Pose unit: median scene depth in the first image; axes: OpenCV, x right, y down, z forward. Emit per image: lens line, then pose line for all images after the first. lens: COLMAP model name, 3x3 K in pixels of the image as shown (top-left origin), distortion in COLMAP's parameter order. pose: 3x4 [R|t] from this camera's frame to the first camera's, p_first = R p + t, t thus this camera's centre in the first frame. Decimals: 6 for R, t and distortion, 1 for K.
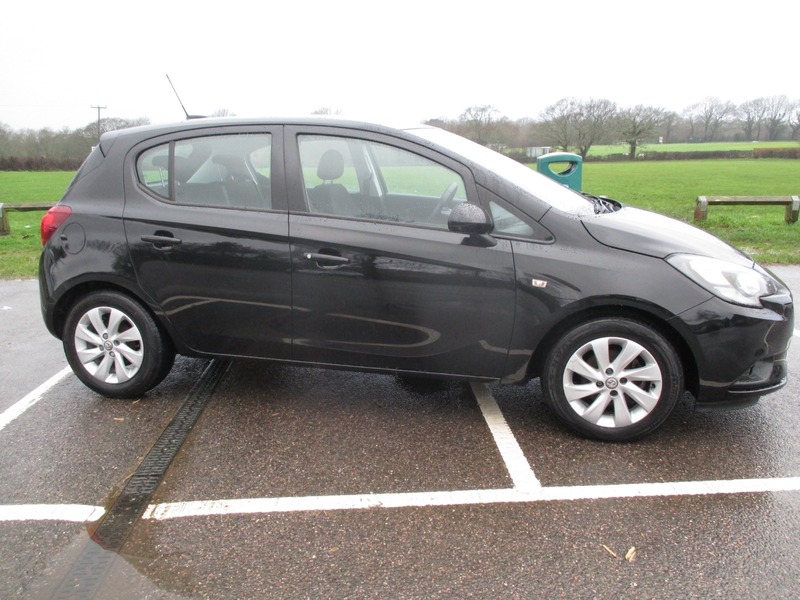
lens RADIAL K [[668.7, 0, 400.3], [0, 668.7, 303.4], [0, 0, 1]] dist [-0.034856, 0.000874]
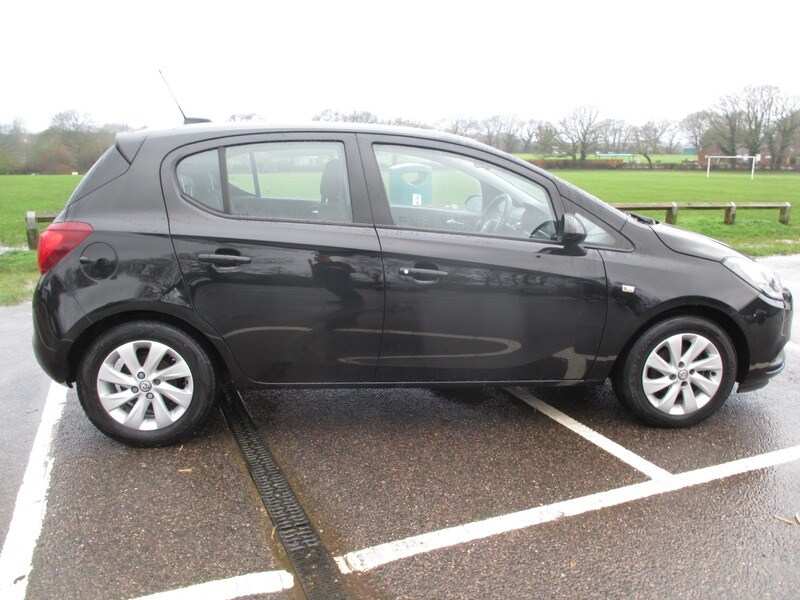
lens RADIAL K [[668.7, 0, 399.5], [0, 668.7, 304.5], [0, 0, 1]] dist [-0.034856, 0.000874]
pose [[0.939880, -0.054945, 0.337056, -0.442554], [0.058536, 0.998285, -0.000492, -0.022304], [-0.336451, 0.020193, 0.941485, 0.097508]]
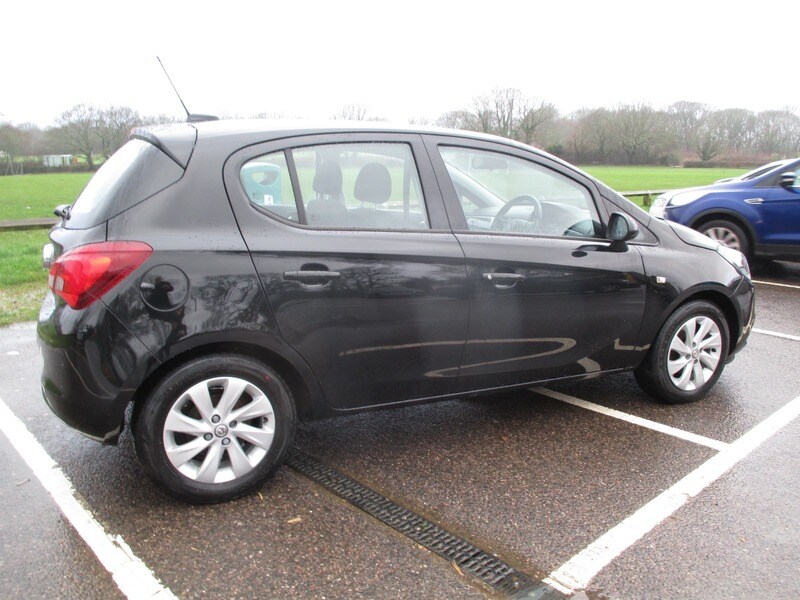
lens RADIAL K [[668.7, 0, 399.0], [0, 668.7, 302.6], [0, 0, 1]] dist [-0.034856, 0.000874]
pose [[0.772218, -0.121534, 0.623625, -0.770601], [0.129831, 0.991008, 0.032365, -0.076727], [-0.621951, 0.055973, 0.781053, 0.332020]]
